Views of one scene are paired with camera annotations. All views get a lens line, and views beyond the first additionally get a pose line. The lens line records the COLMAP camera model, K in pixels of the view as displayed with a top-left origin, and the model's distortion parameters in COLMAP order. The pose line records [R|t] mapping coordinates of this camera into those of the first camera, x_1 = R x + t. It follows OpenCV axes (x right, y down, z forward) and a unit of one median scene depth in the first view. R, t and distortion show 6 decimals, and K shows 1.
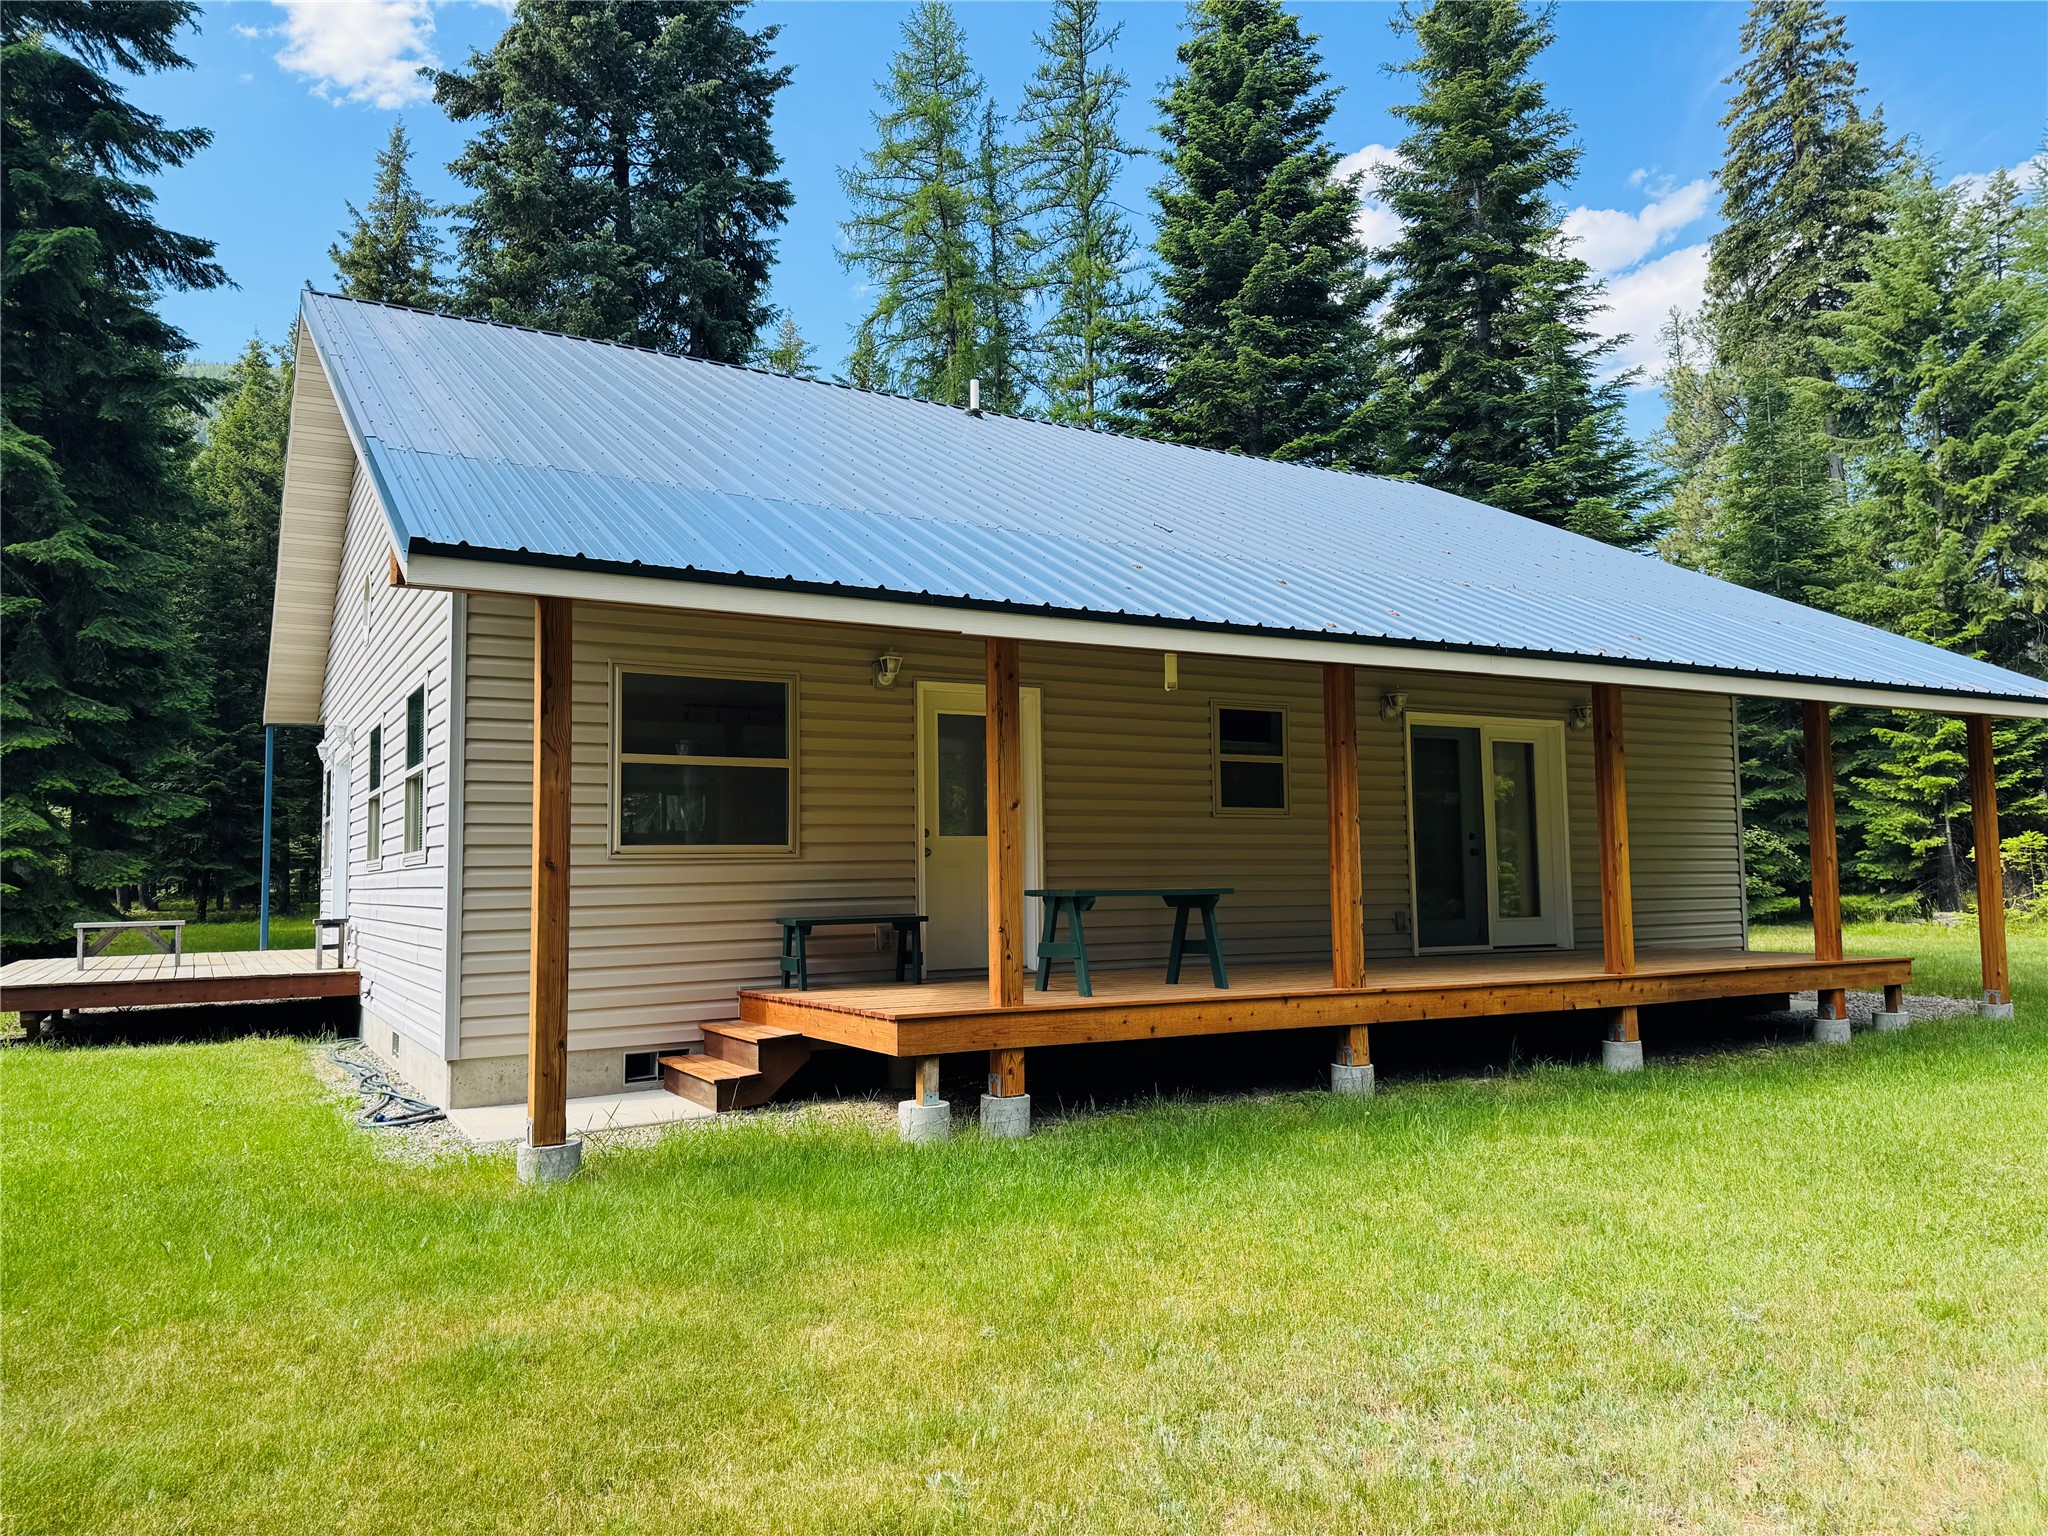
lens RADIAL K [[1445.2, 0, 1030.6], [0, 1445.2, 777.8], [0, 0, 1]] dist [0.047792, -0.004582]
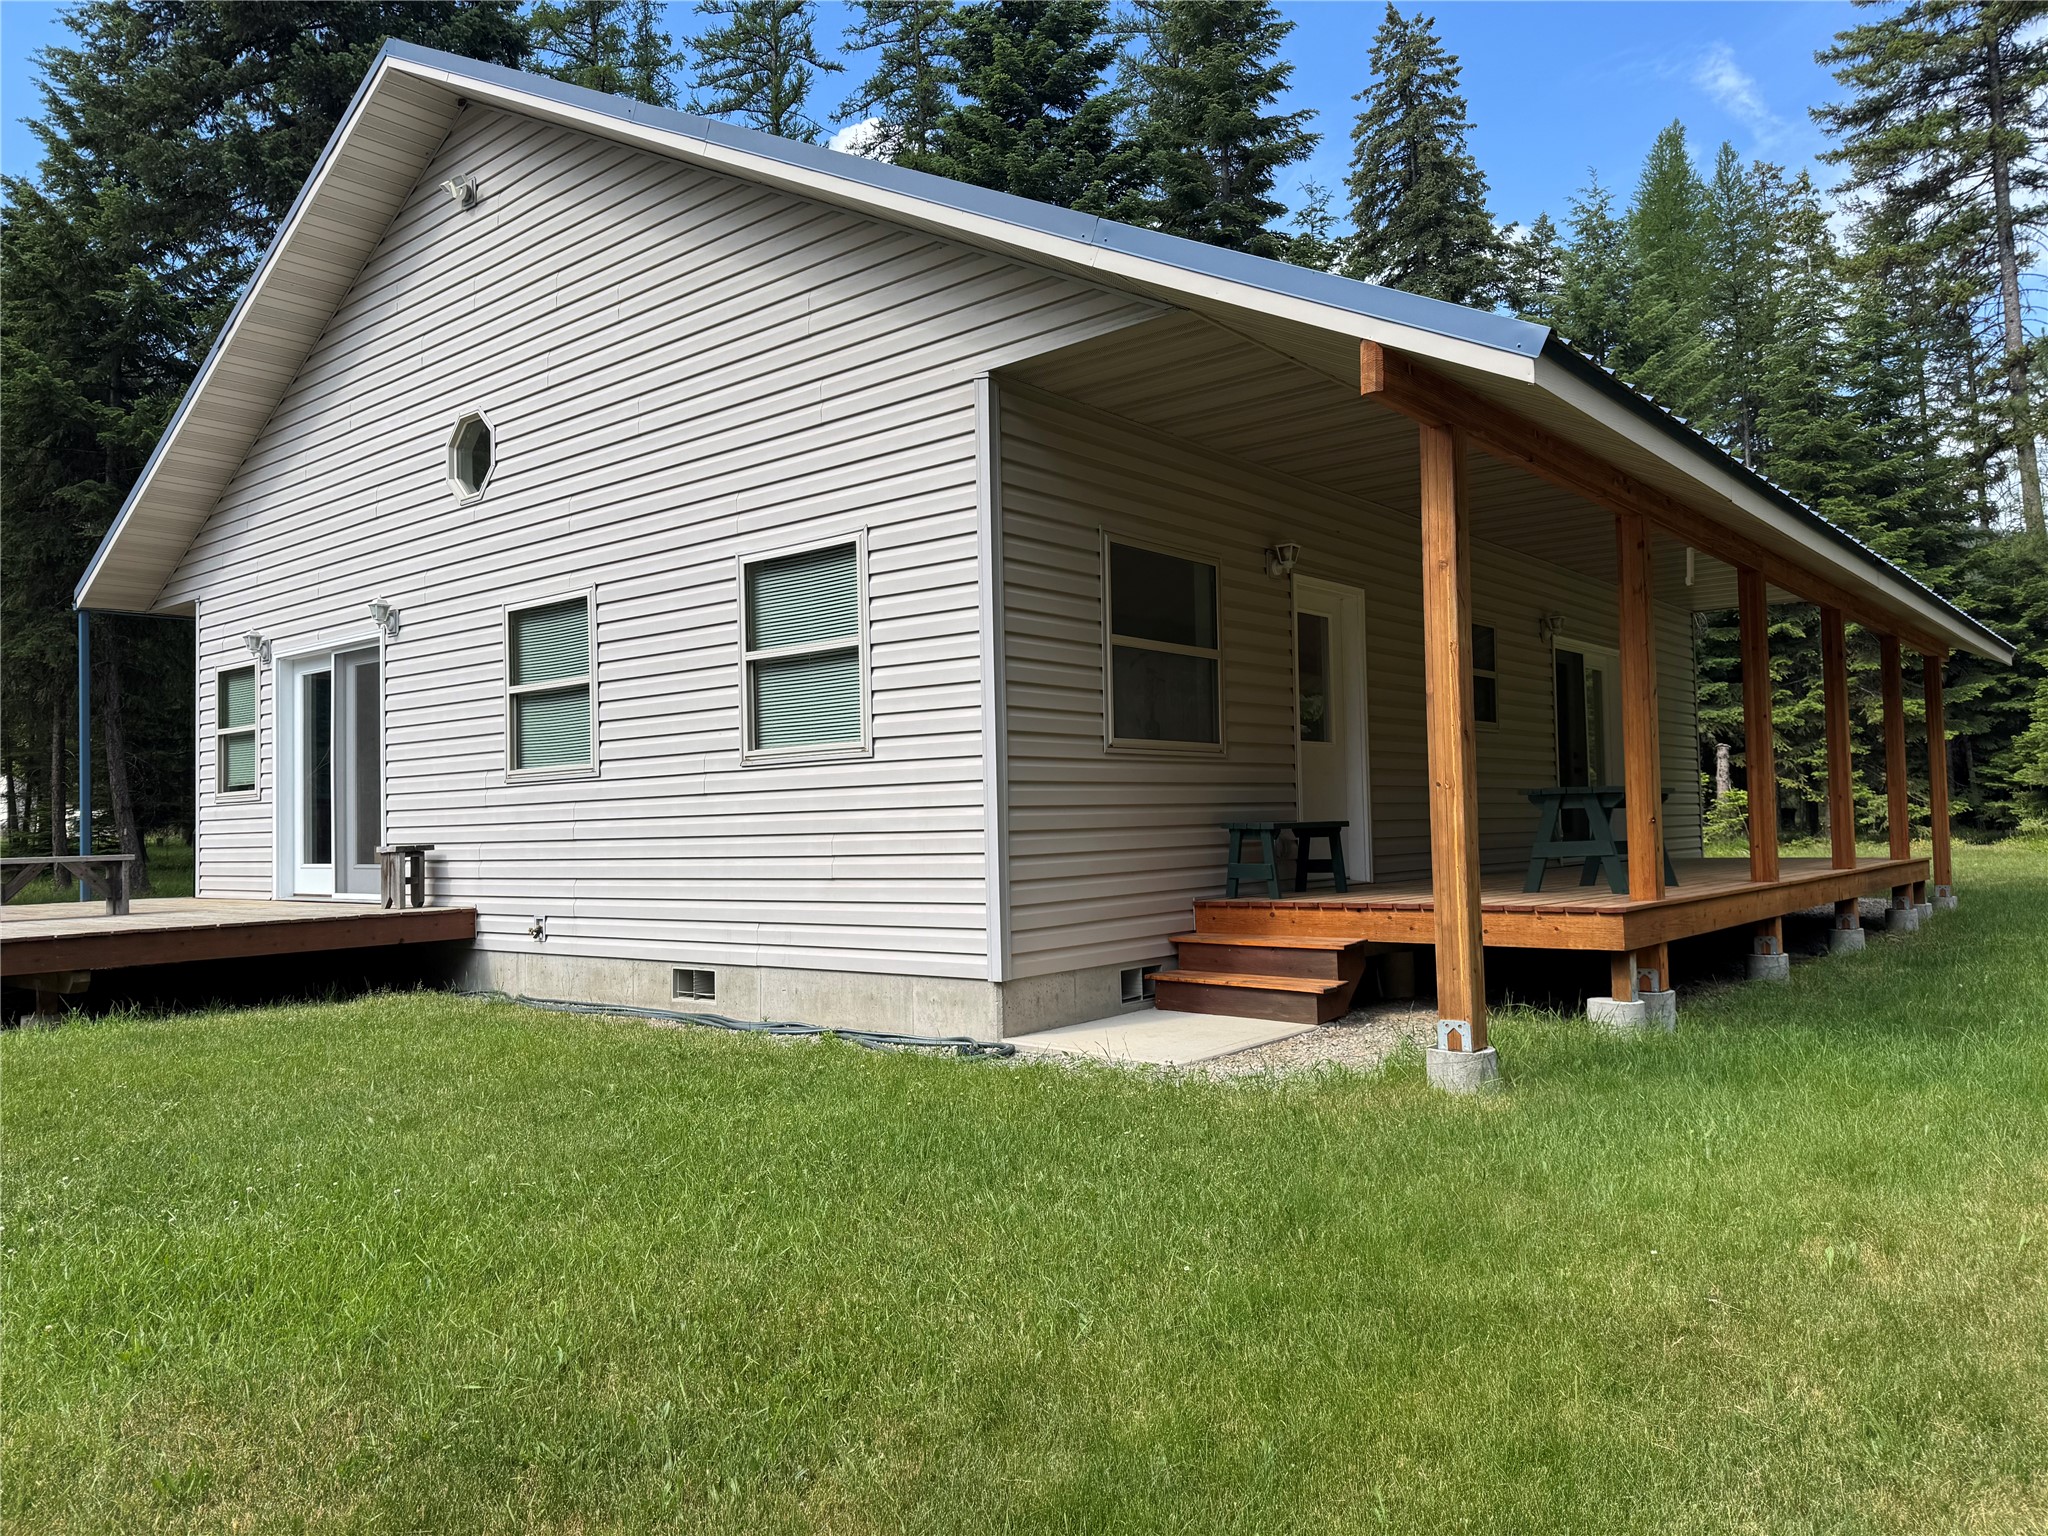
lens RADIAL K [[1445.2, 0, 1018.5], [0, 1445.2, 762.9], [0, 0, 1]] dist [0.047792, -0.004582]
pose [[0.945423, 0.012479, 0.325606, -0.411464], [-0.020080, 0.999598, 0.019993, 0.030083], [-0.325226, -0.025440, 0.945294, 0.121221]]
